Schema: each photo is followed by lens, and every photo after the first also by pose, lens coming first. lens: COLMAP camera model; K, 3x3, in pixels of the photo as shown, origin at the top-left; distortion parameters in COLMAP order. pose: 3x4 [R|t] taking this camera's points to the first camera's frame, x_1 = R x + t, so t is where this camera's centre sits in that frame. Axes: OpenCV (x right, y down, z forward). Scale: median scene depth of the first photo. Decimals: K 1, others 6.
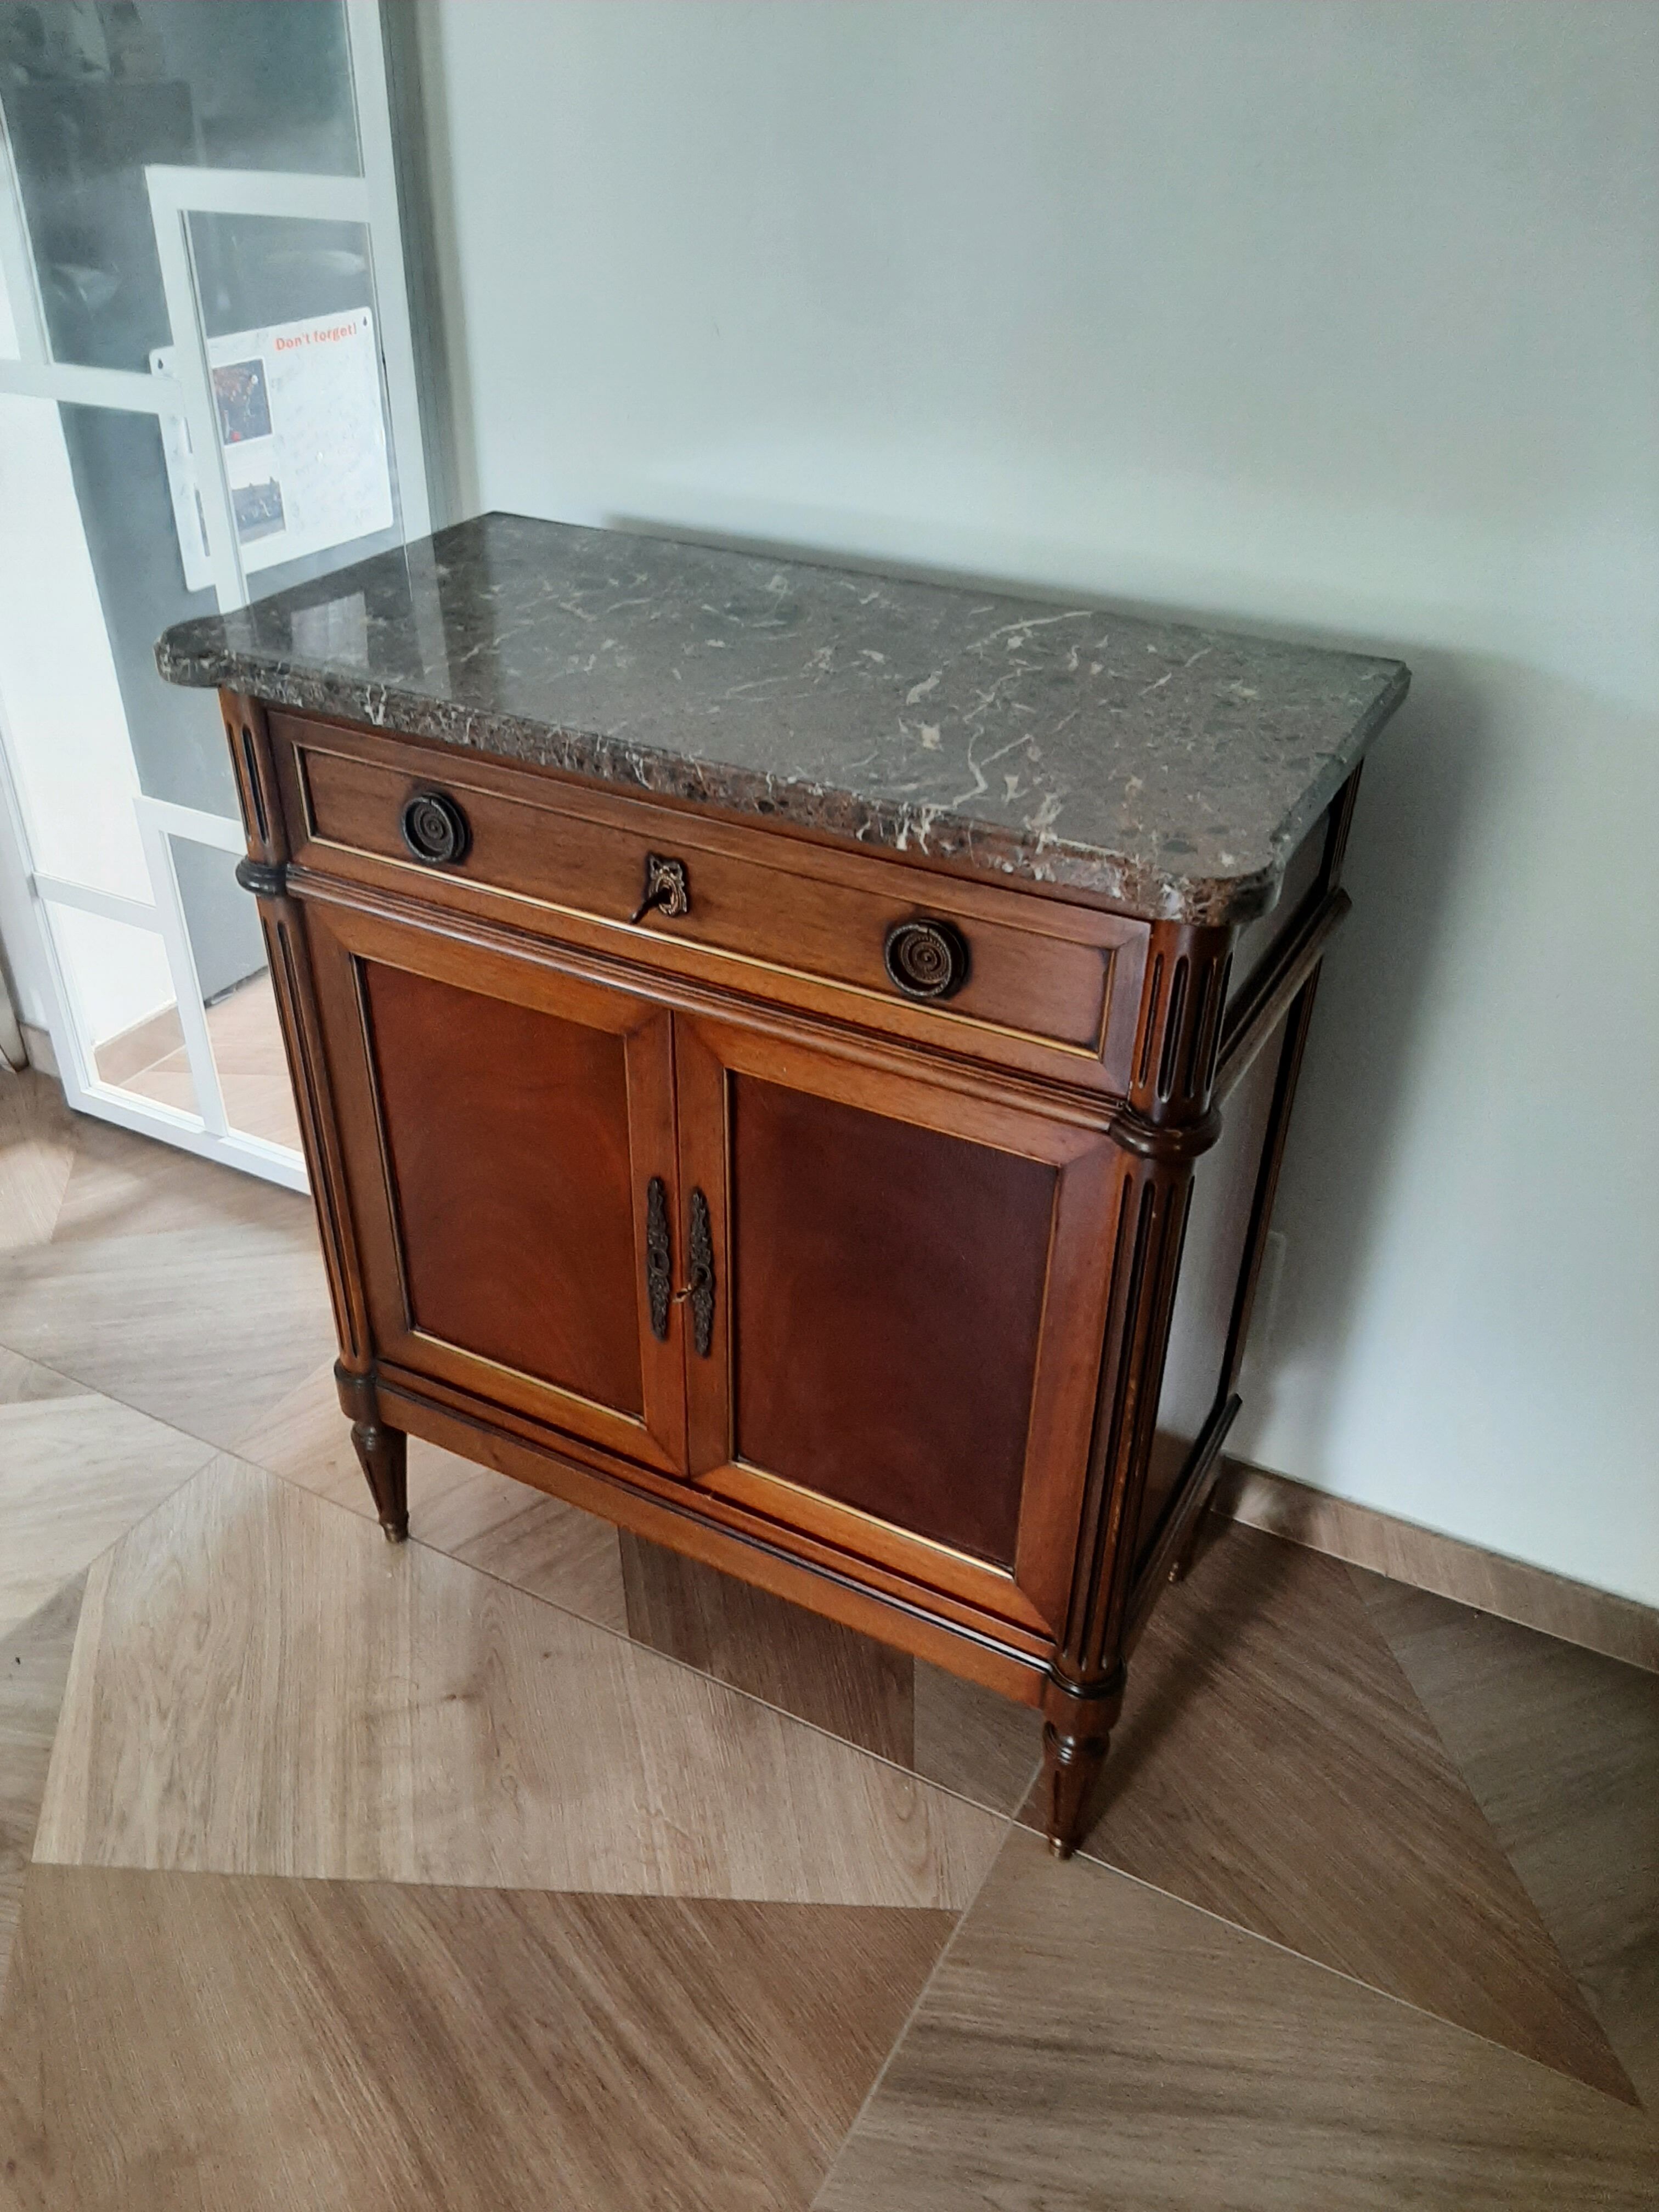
lens RADIAL K [[1757.2, 0, 818.8], [0, 1757.2, 1118.8], [0, 0, 1]] dist [0.054053, -0.134281]
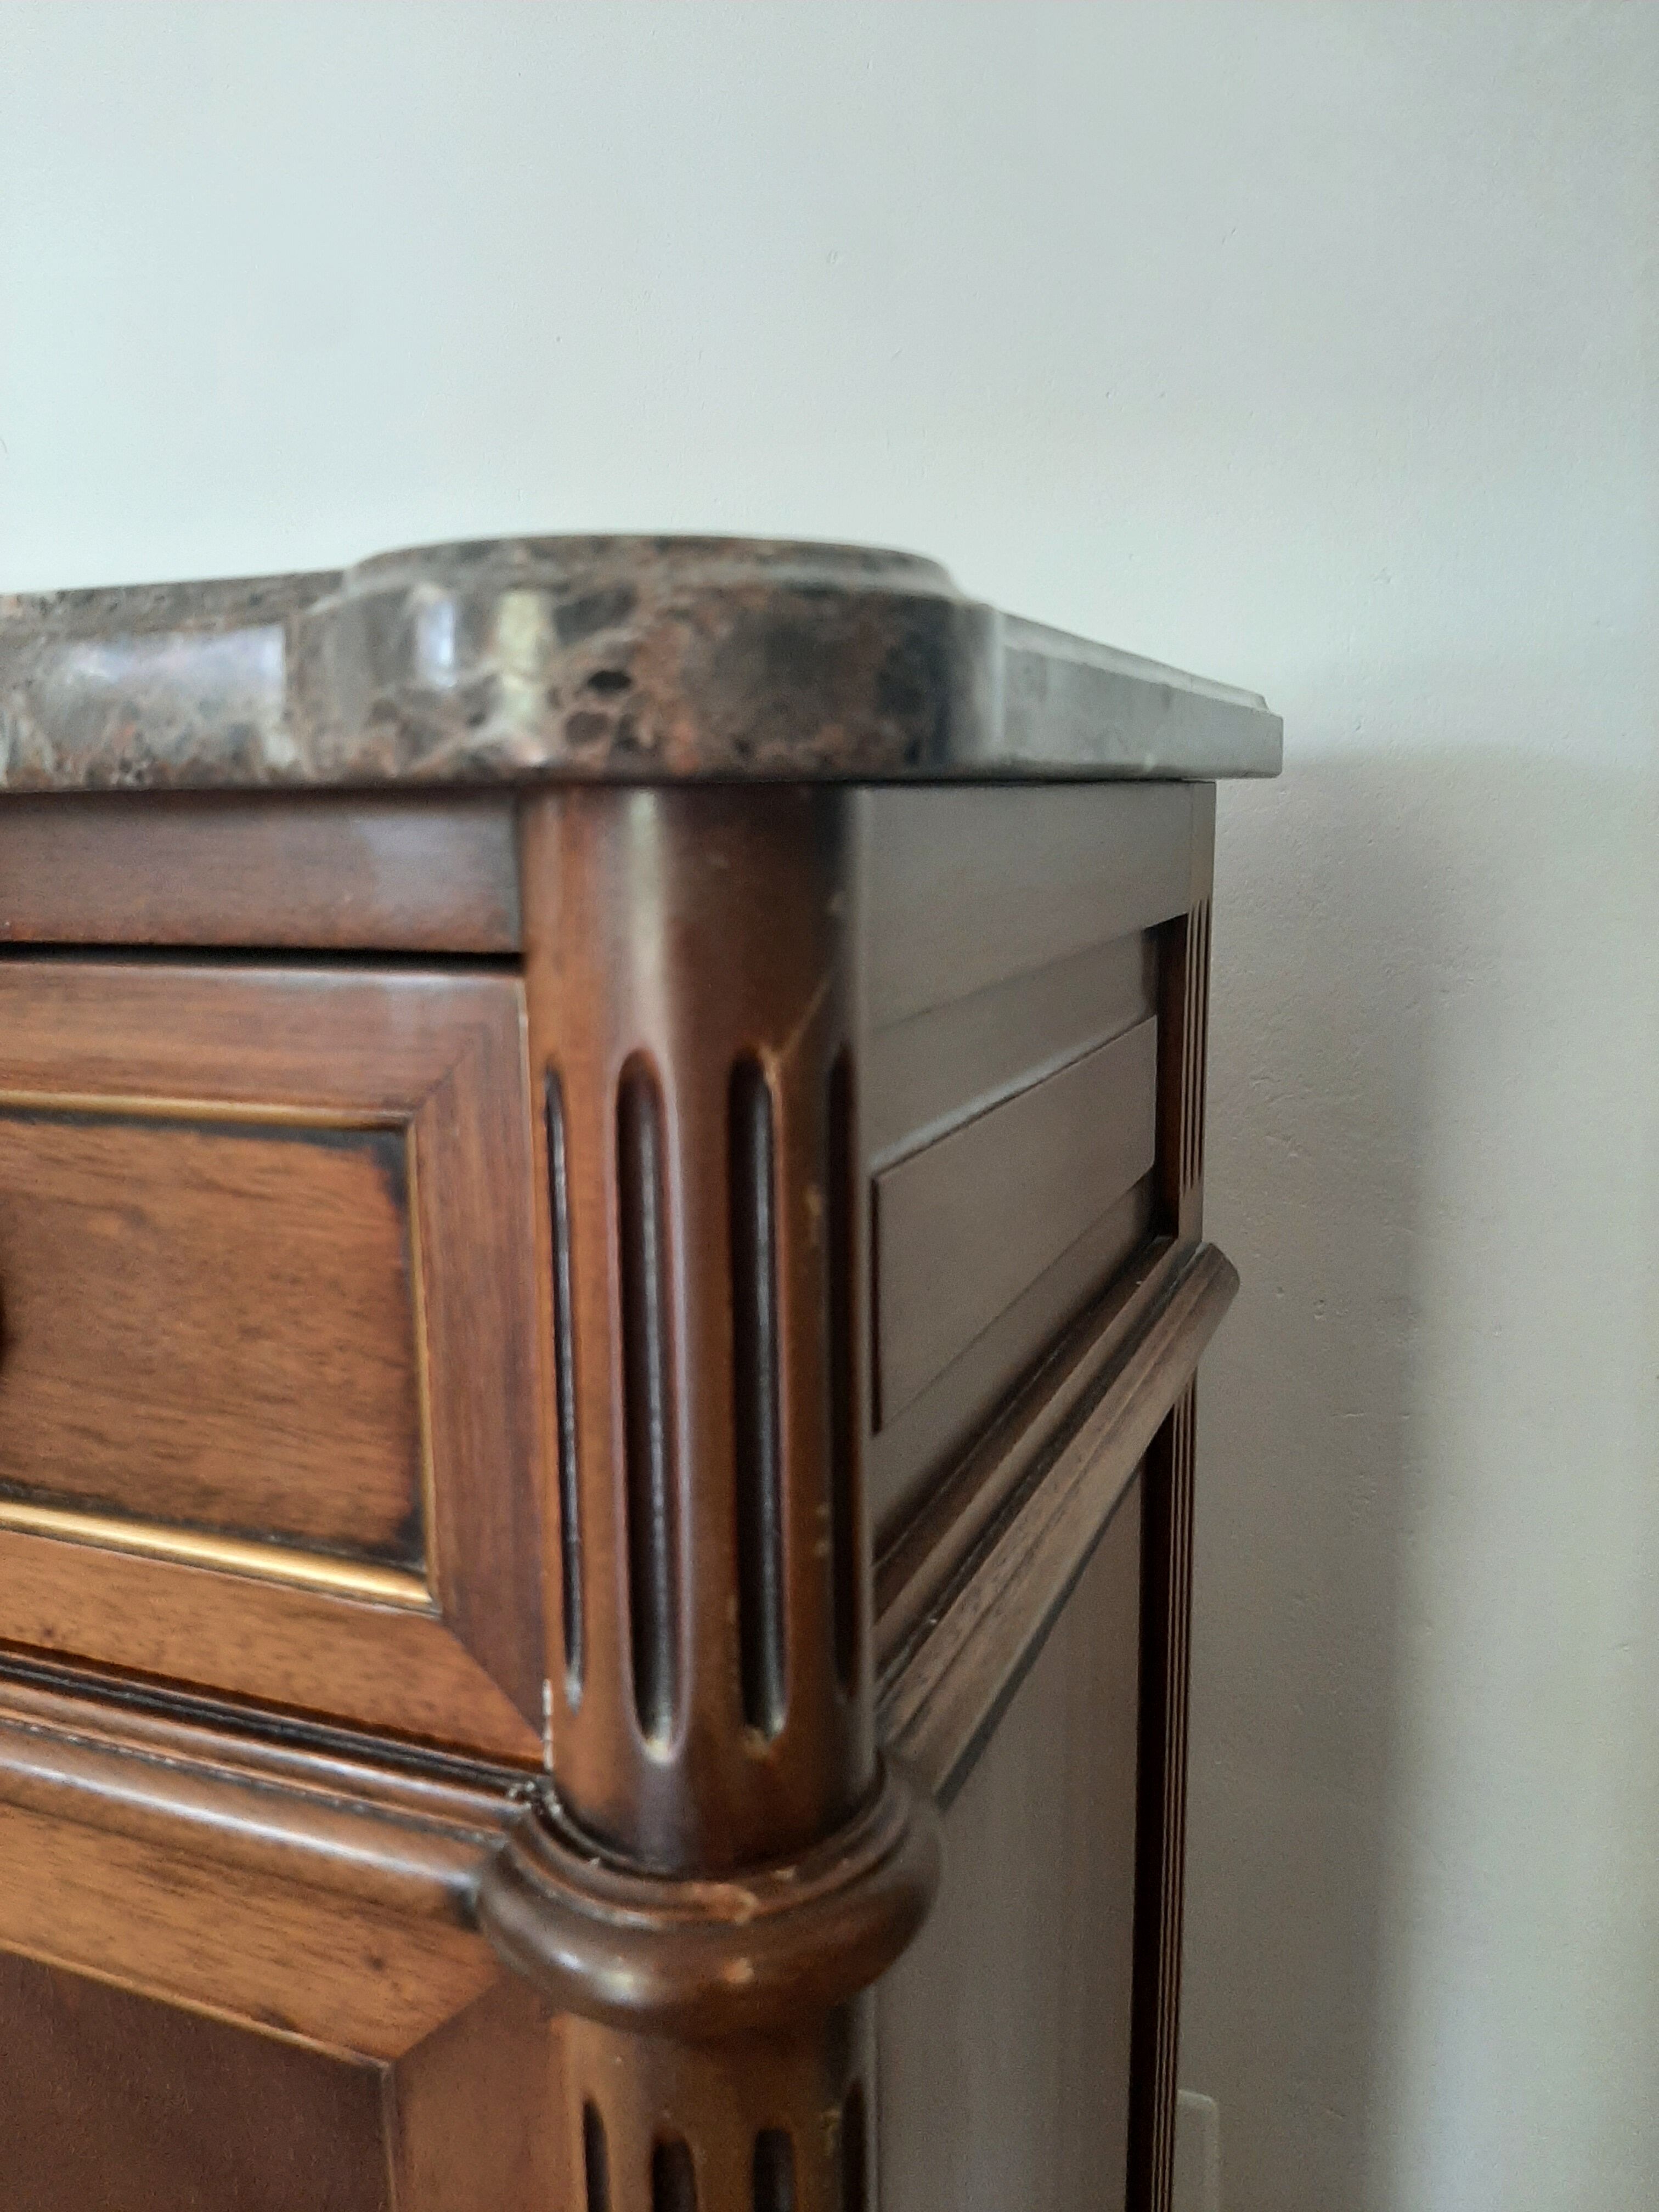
lens RADIAL K [[1716.5, 0, 814.6], [0, 1716.5, 1113.9], [0, 0, 1]] dist [0.069540, -0.161889]
pose [[0.994649, -0.043891, 0.093524, 0.147245], [0.077901, 0.913242, -0.399901, 0.004003], [-0.067858, 0.405047, 0.911774, 0.562823]]
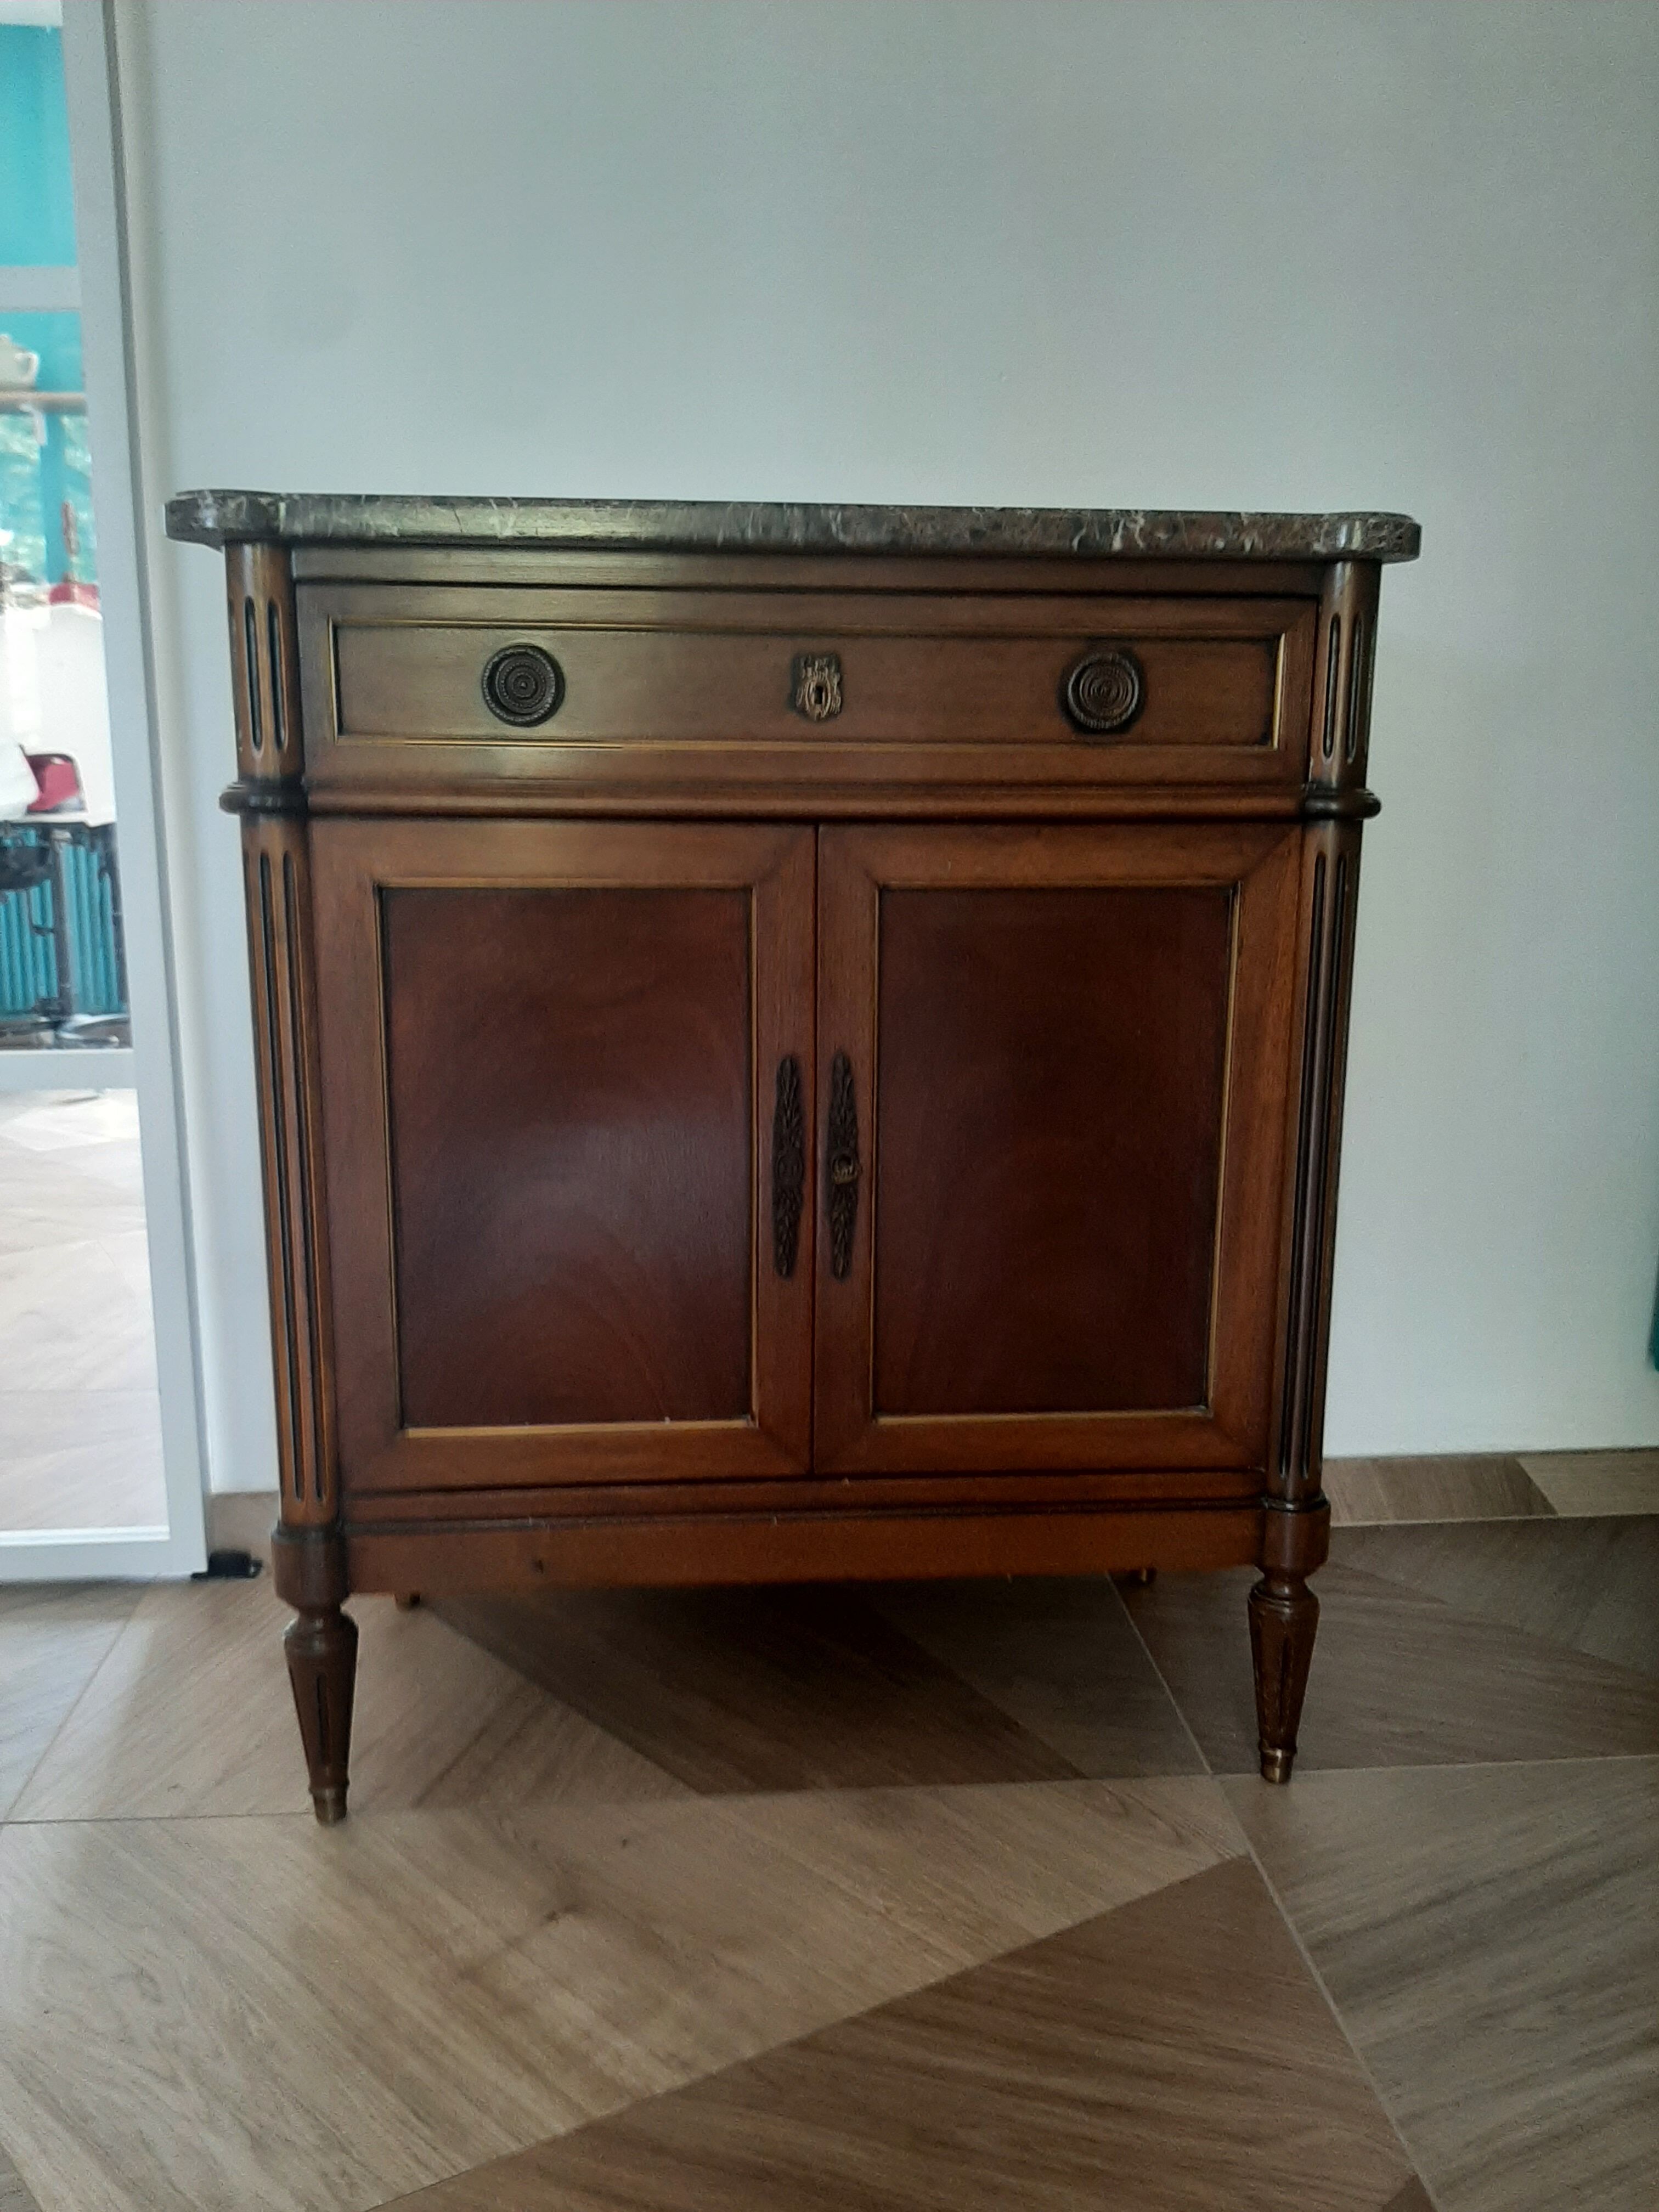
lens RADIAL K [[1739.9, 0, 829.5], [0, 1739.9, 1117.8], [0, 0, 1]] dist [0.055410, -0.143491]
pose [[0.834692, -0.118036, 0.537918, -0.530638], [0.311512, 0.906677, -0.284423, 0.306714], [-0.454146, 0.404974, 0.793566, 0.261778]]
